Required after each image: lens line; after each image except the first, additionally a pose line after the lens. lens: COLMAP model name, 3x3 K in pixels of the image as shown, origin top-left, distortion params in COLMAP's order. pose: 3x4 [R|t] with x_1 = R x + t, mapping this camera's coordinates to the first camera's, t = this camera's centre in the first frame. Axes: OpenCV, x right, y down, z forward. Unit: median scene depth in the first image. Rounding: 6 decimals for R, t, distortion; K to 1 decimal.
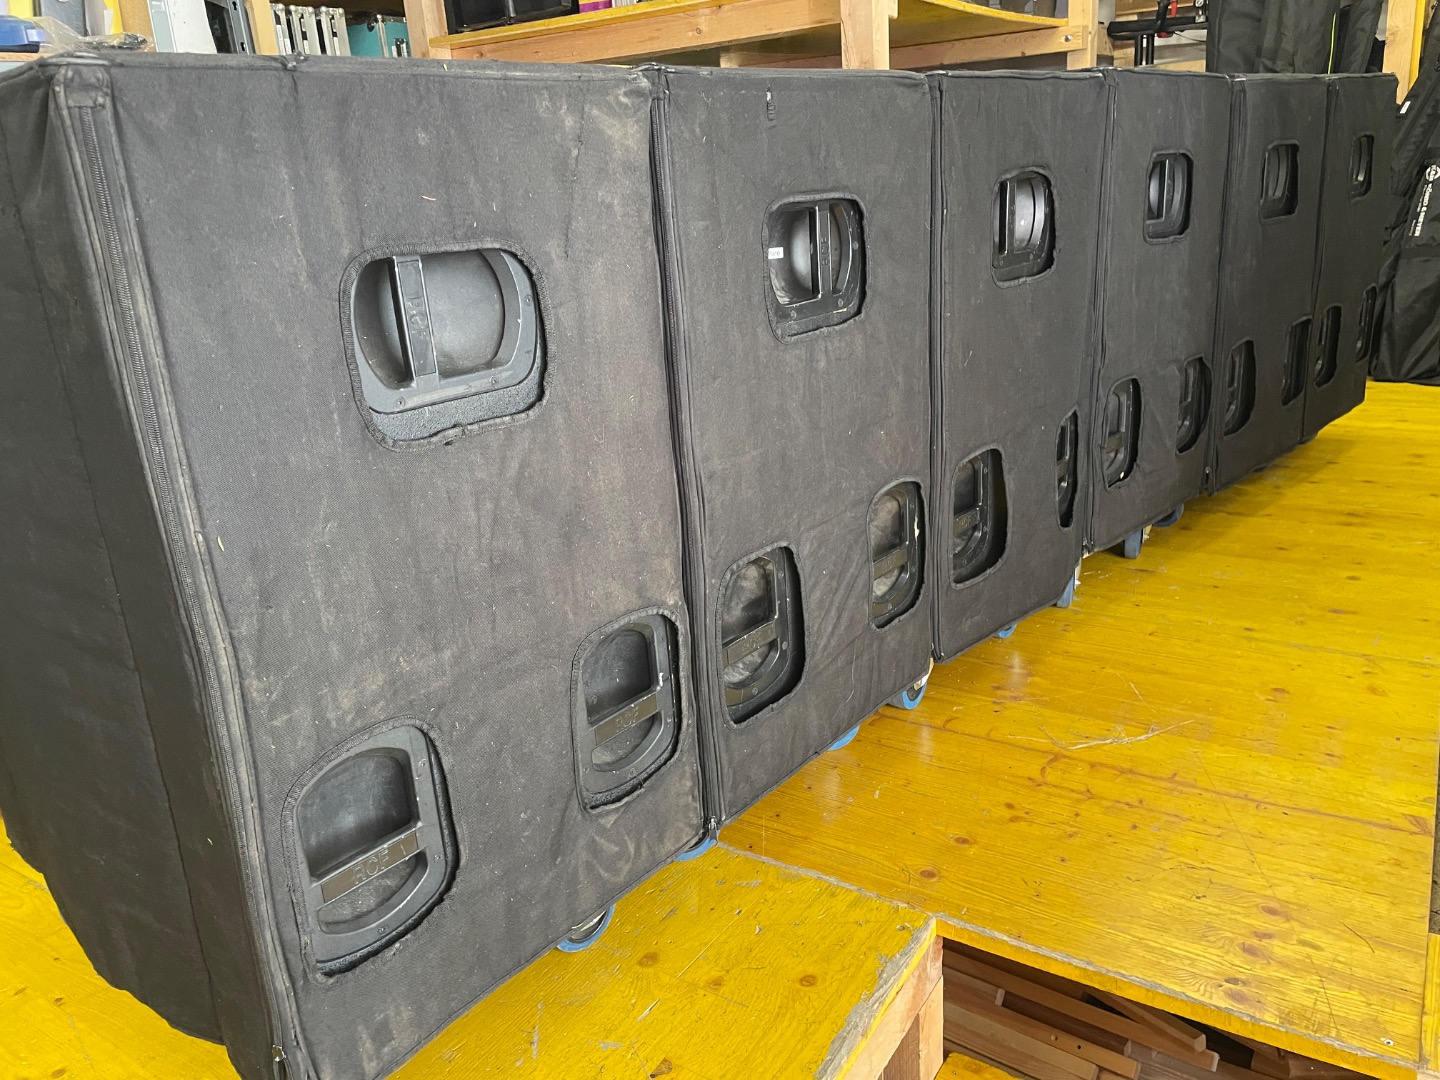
lens RADIAL K [[1094.8, 0, 720.0], [0, 1094.8, 540.0], [0, 0, 1]] dist [0.028799, -0.002459]
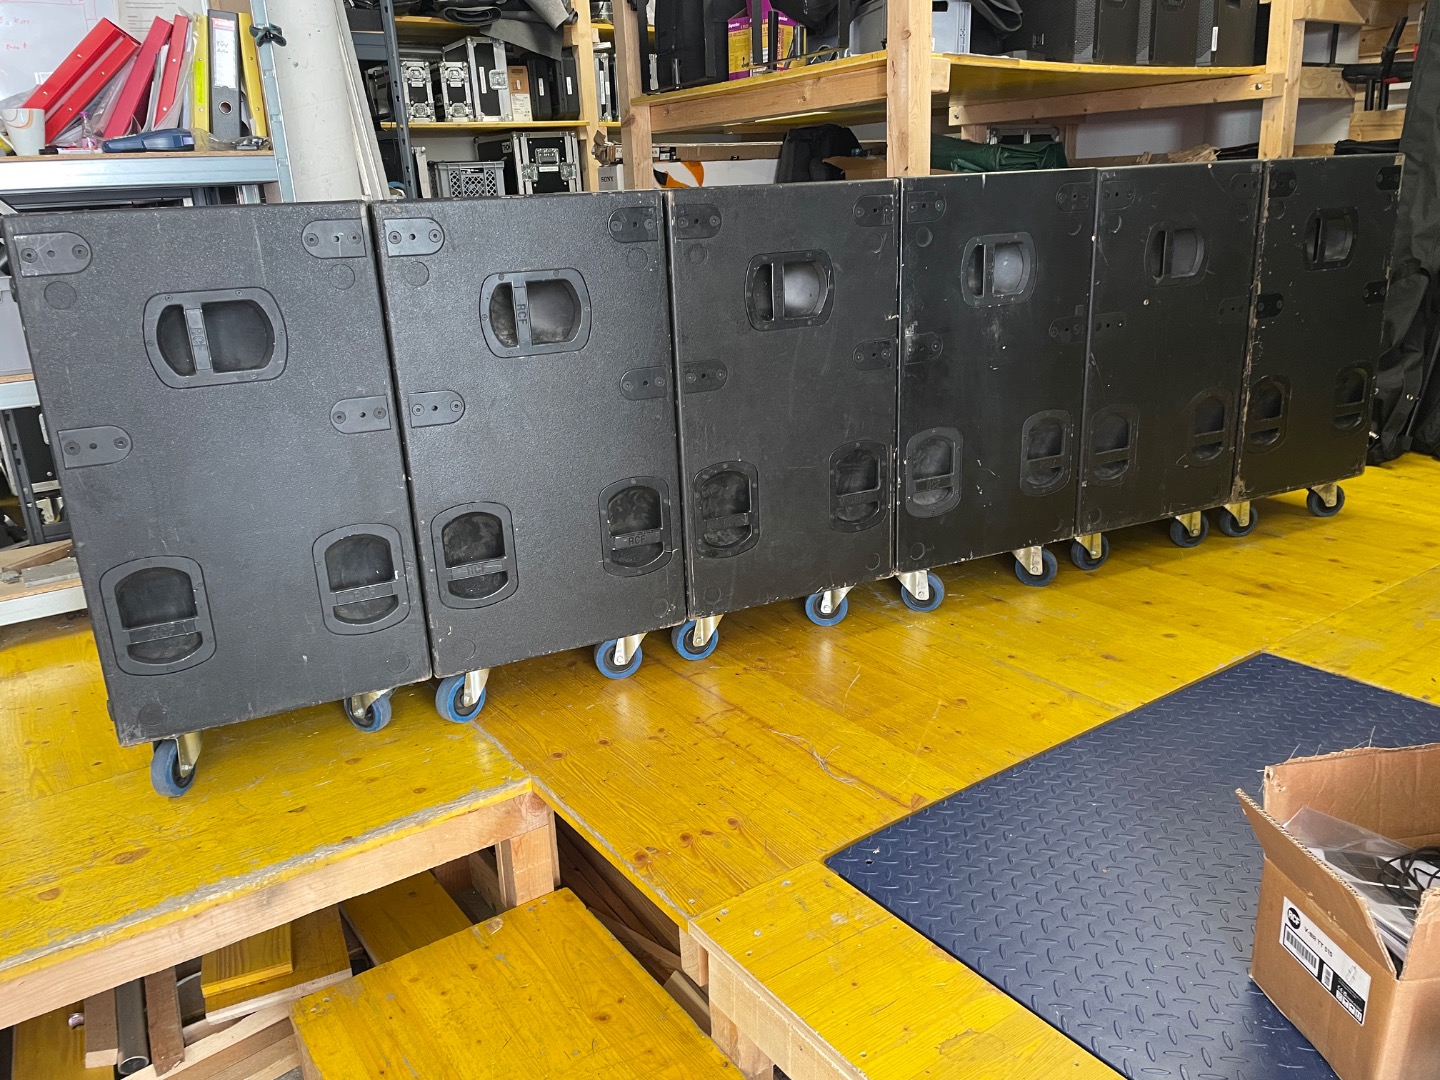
lens RADIAL K [[1094.8, 0, 720.0], [0, 1094.8, 540.0], [0, 0, 1]] dist [0.028799, -0.002459]
pose [[0.924273, 0.143273, -0.353825, 0.461433], [-0.142802, 0.989367, 0.027588, -0.021299], [0.354015, 0.025028, 0.934905, -0.137258]]
